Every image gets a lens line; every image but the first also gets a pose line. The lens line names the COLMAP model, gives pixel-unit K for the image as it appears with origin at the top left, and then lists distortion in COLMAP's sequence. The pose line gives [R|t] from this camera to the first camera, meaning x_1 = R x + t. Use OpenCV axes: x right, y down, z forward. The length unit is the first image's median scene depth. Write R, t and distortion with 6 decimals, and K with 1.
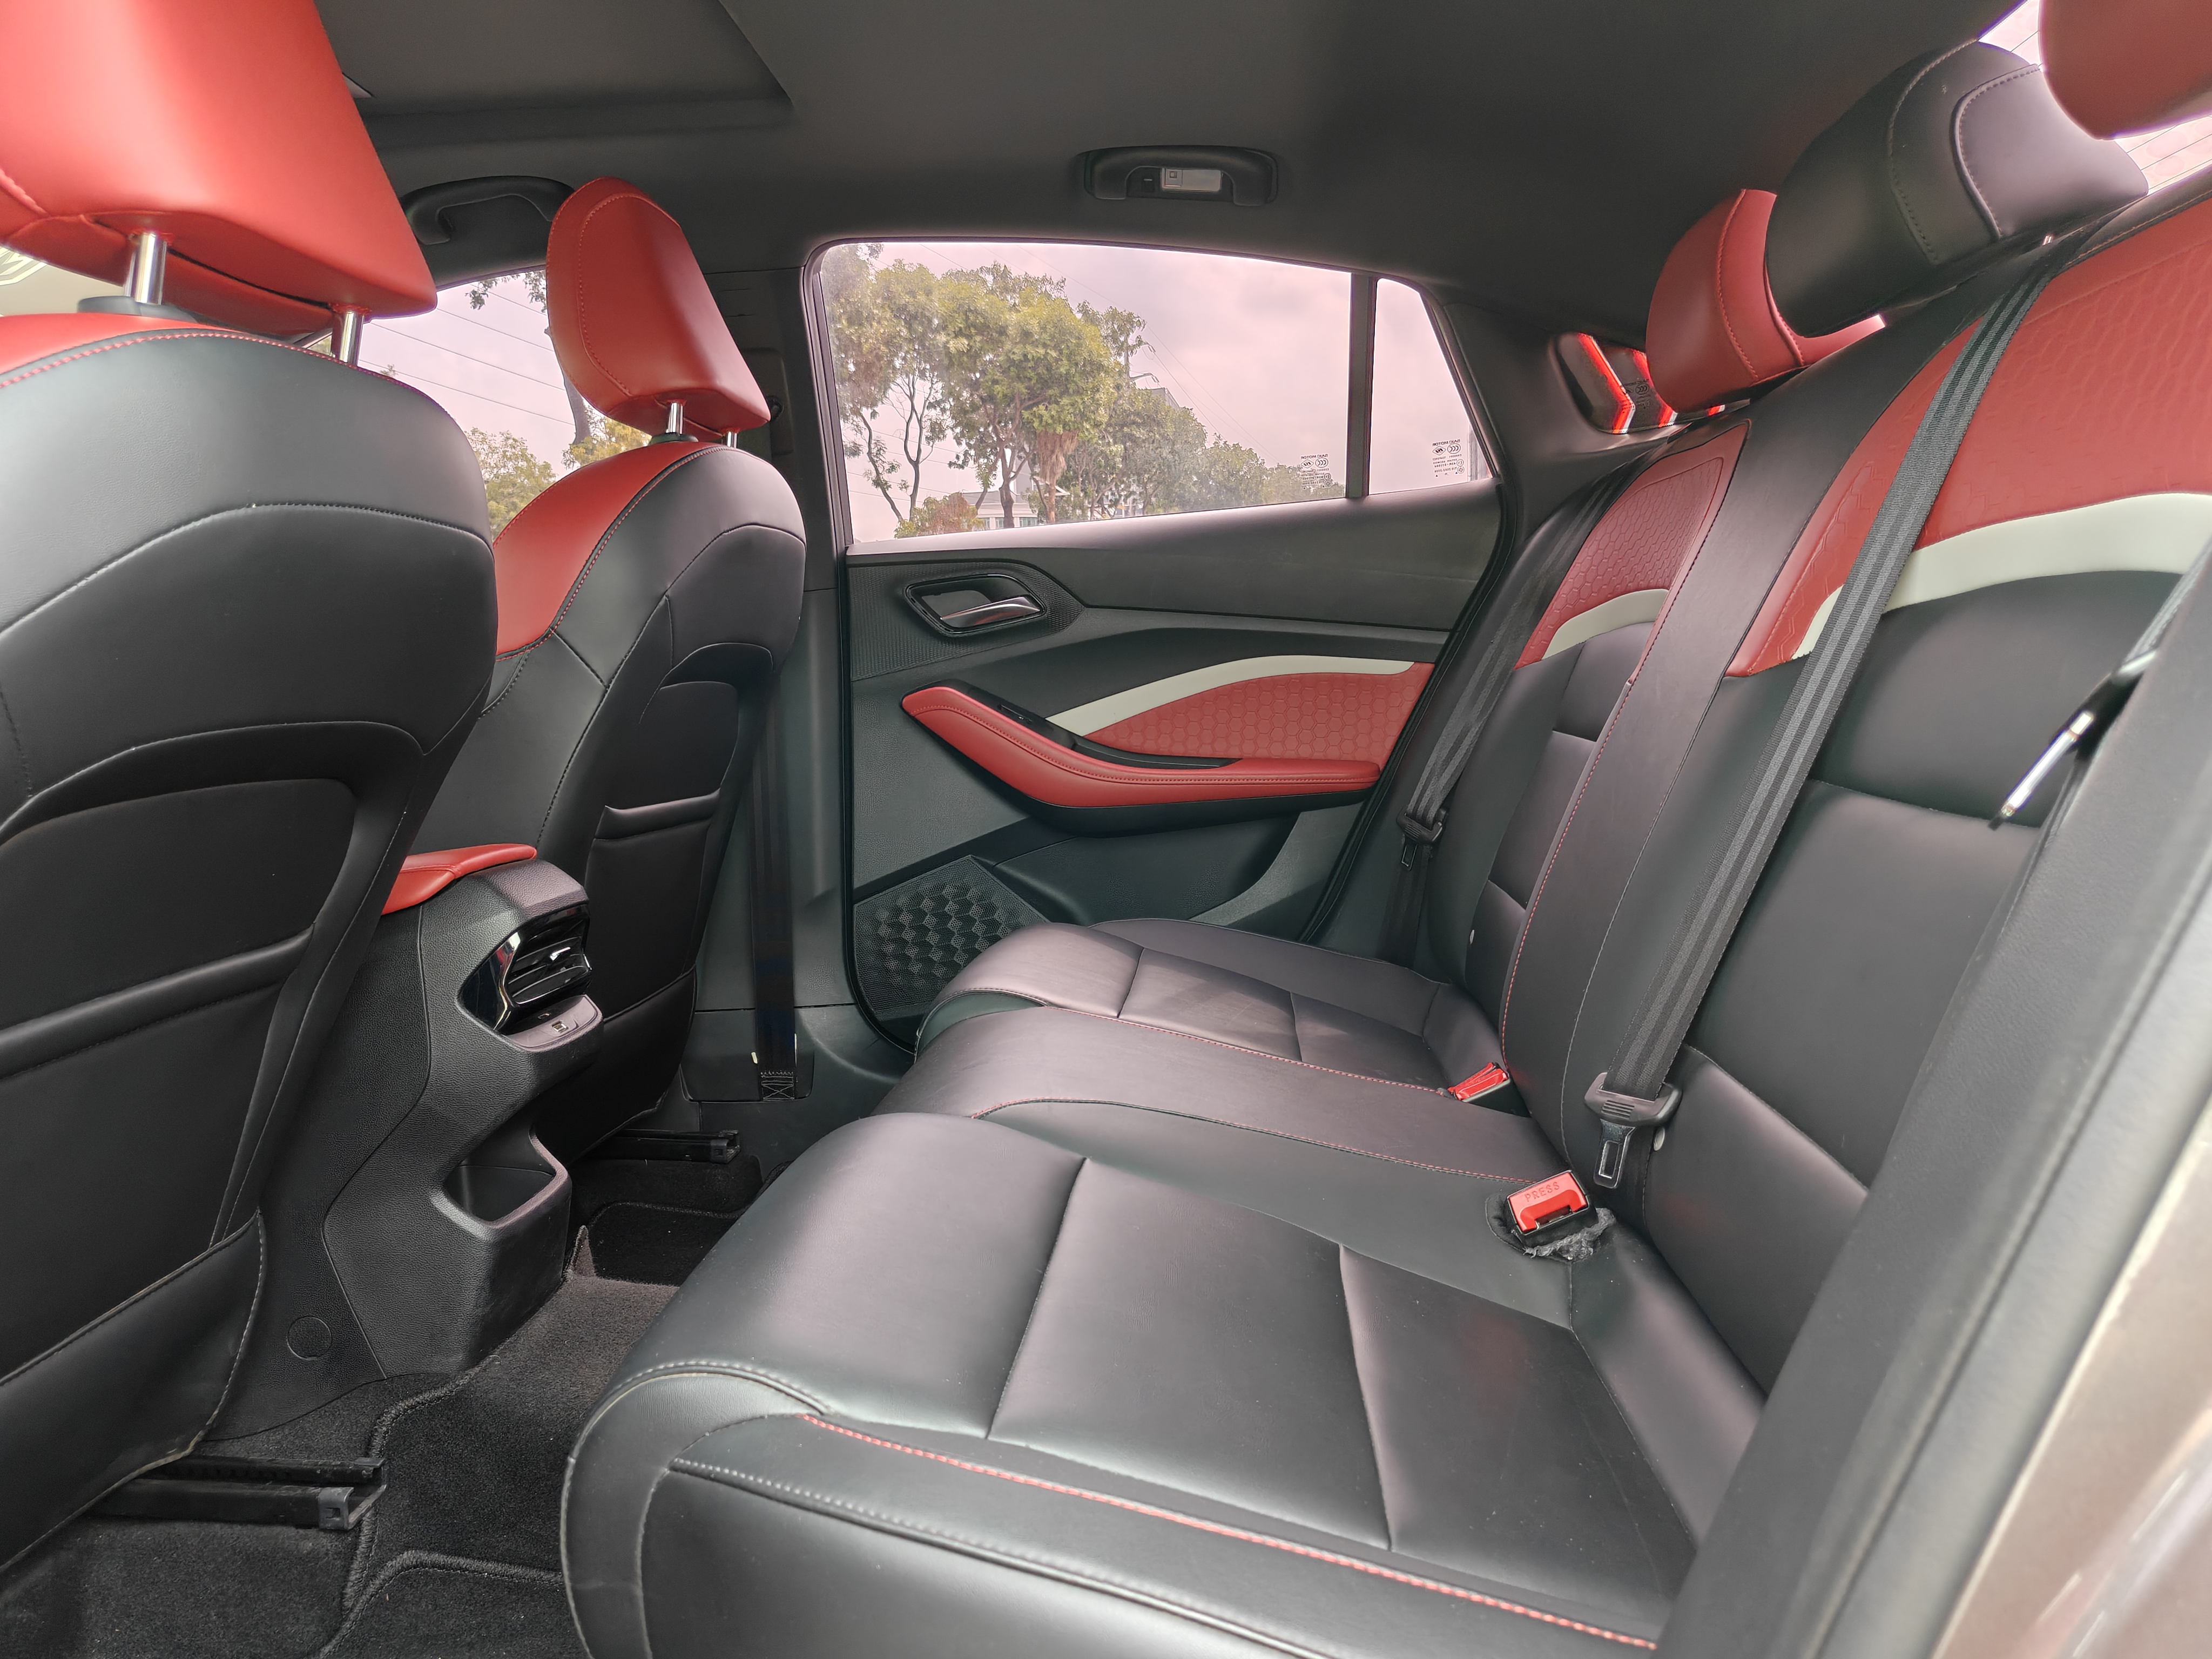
lens RADIAL K [[1508.0, 0, 1104.7], [0, 1508.0, 854.5], [0, 0, 1]] dist [0.005629, -0.005221]
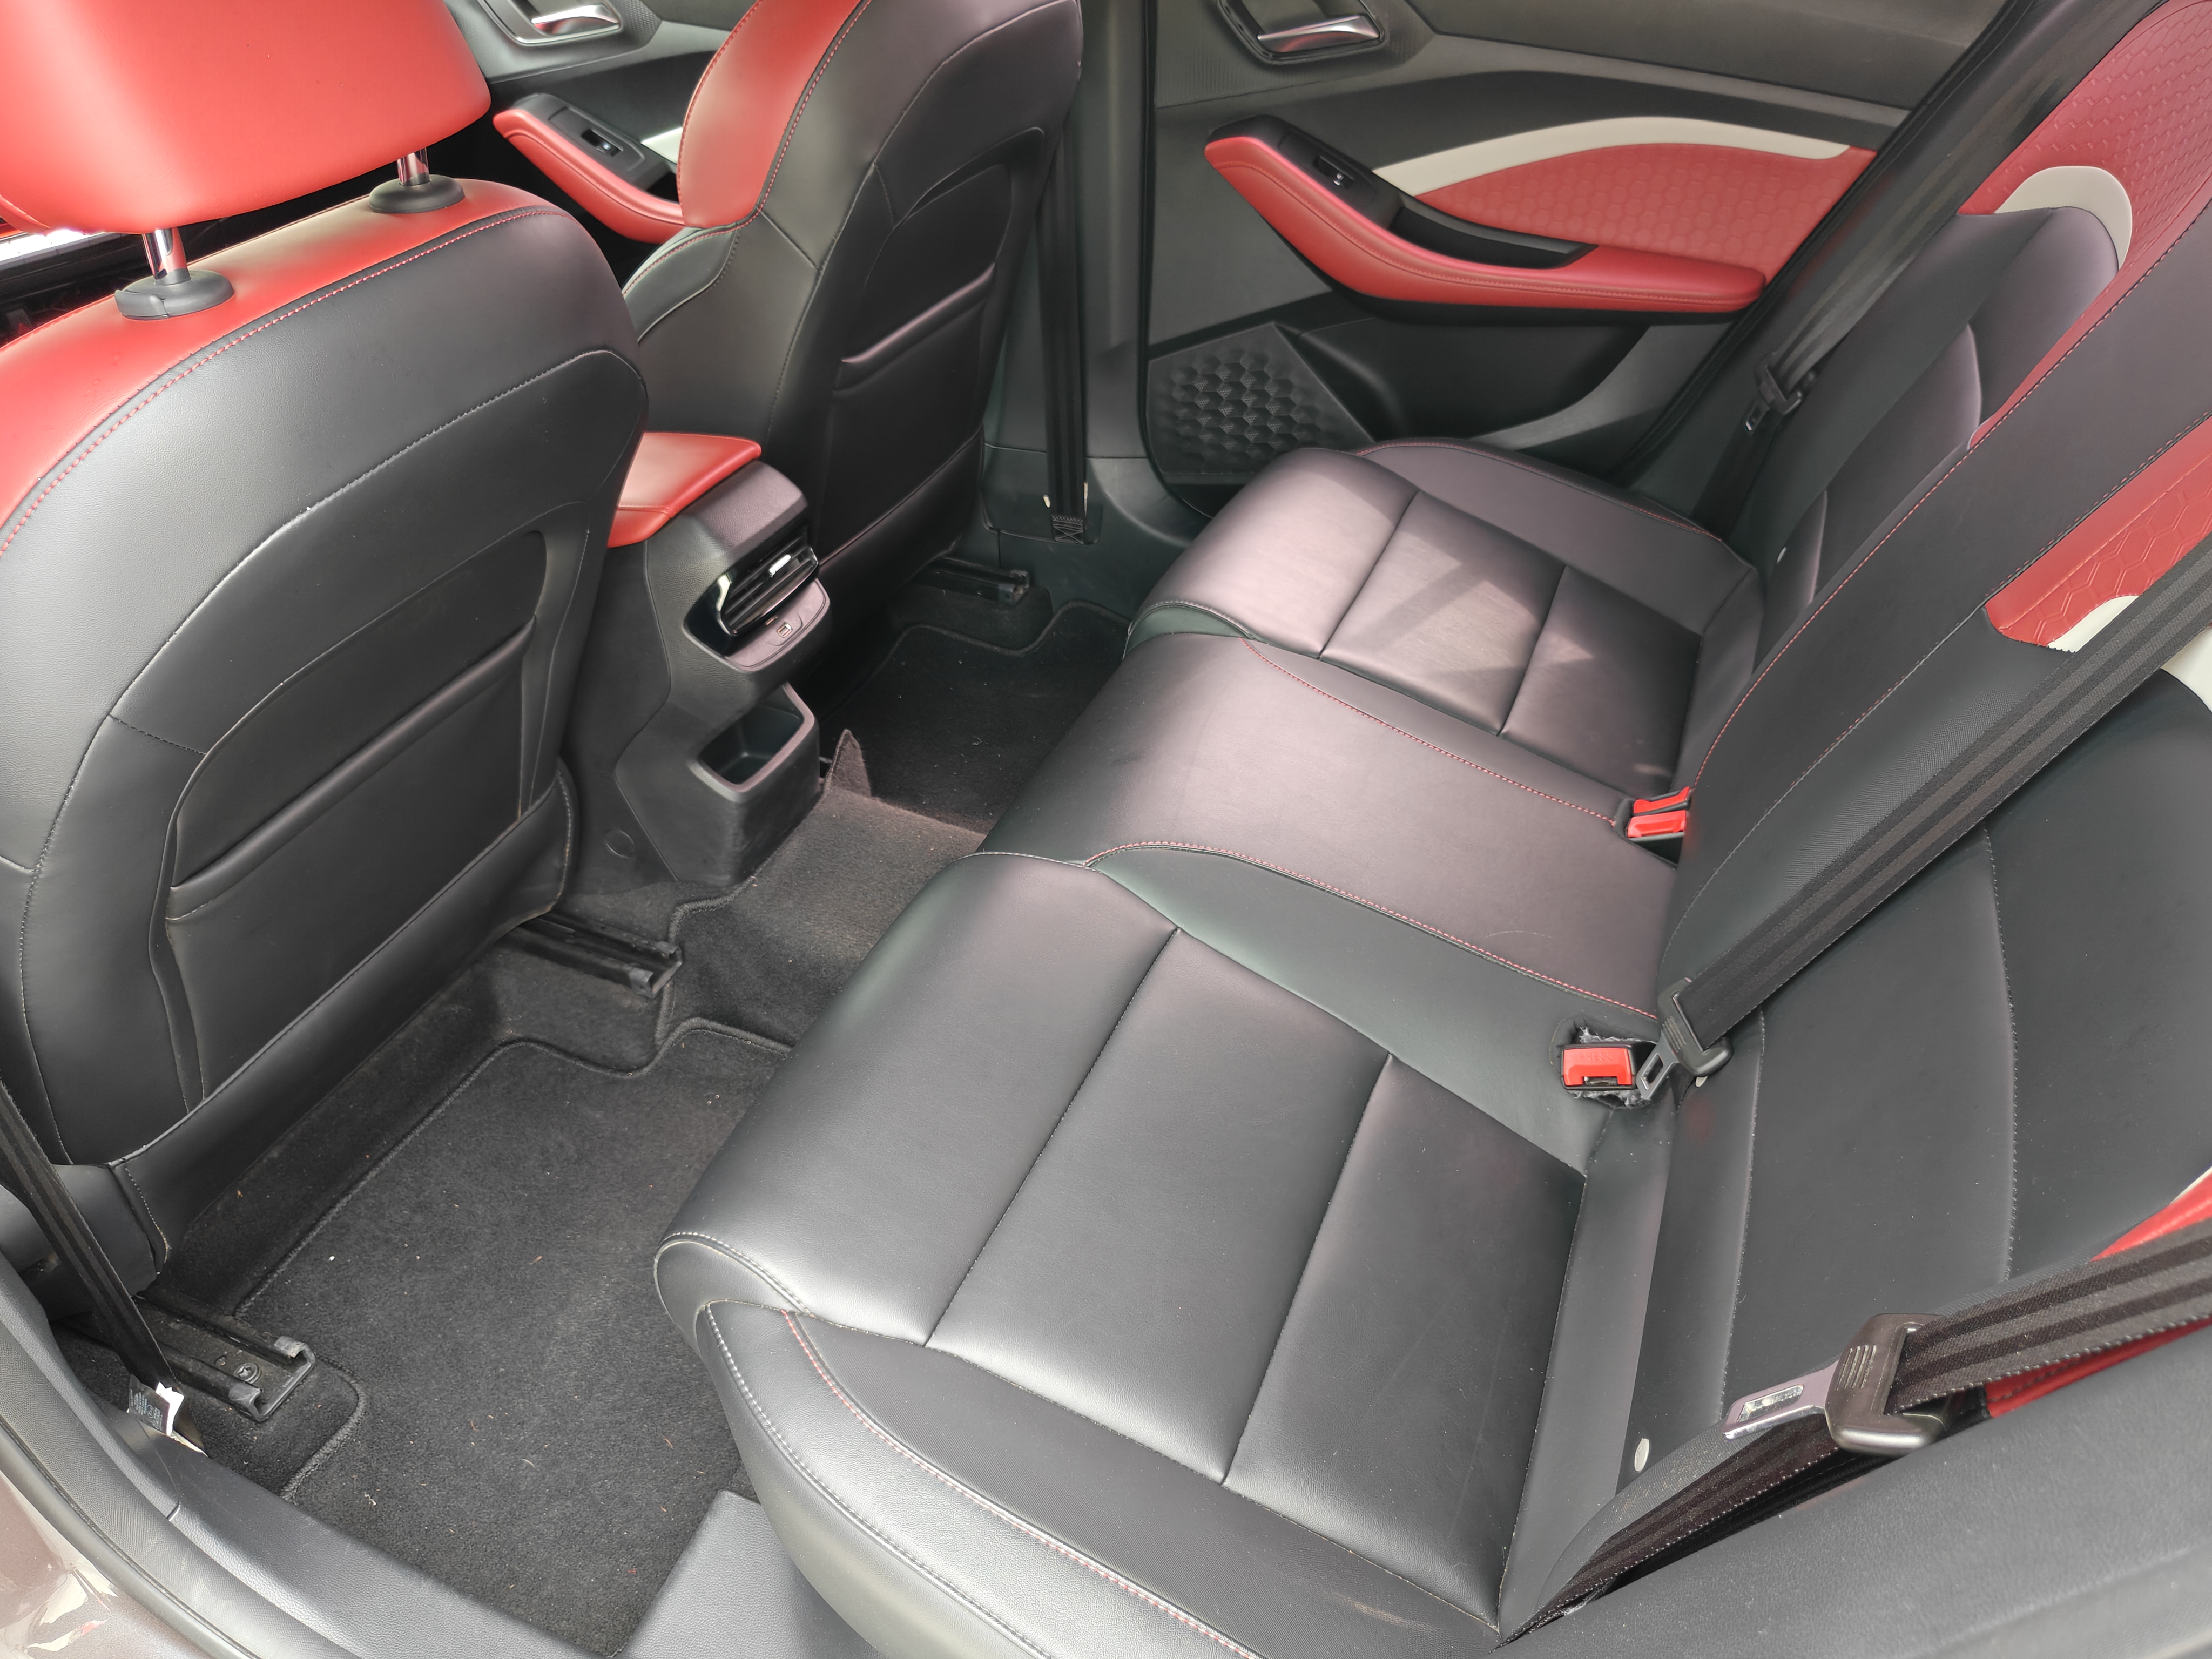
lens RADIAL K [[1495.3, 0, 1108.3], [0, 1495.3, 888.4], [0, 0, 1]] dist [-0.107493, 0.148897]
pose [[0.951189, 0.205483, -0.230254, 0.102969], [-0.040472, 0.822713, 0.567015, -0.246562], [0.305945, -0.530019, 0.790871, 0.089081]]
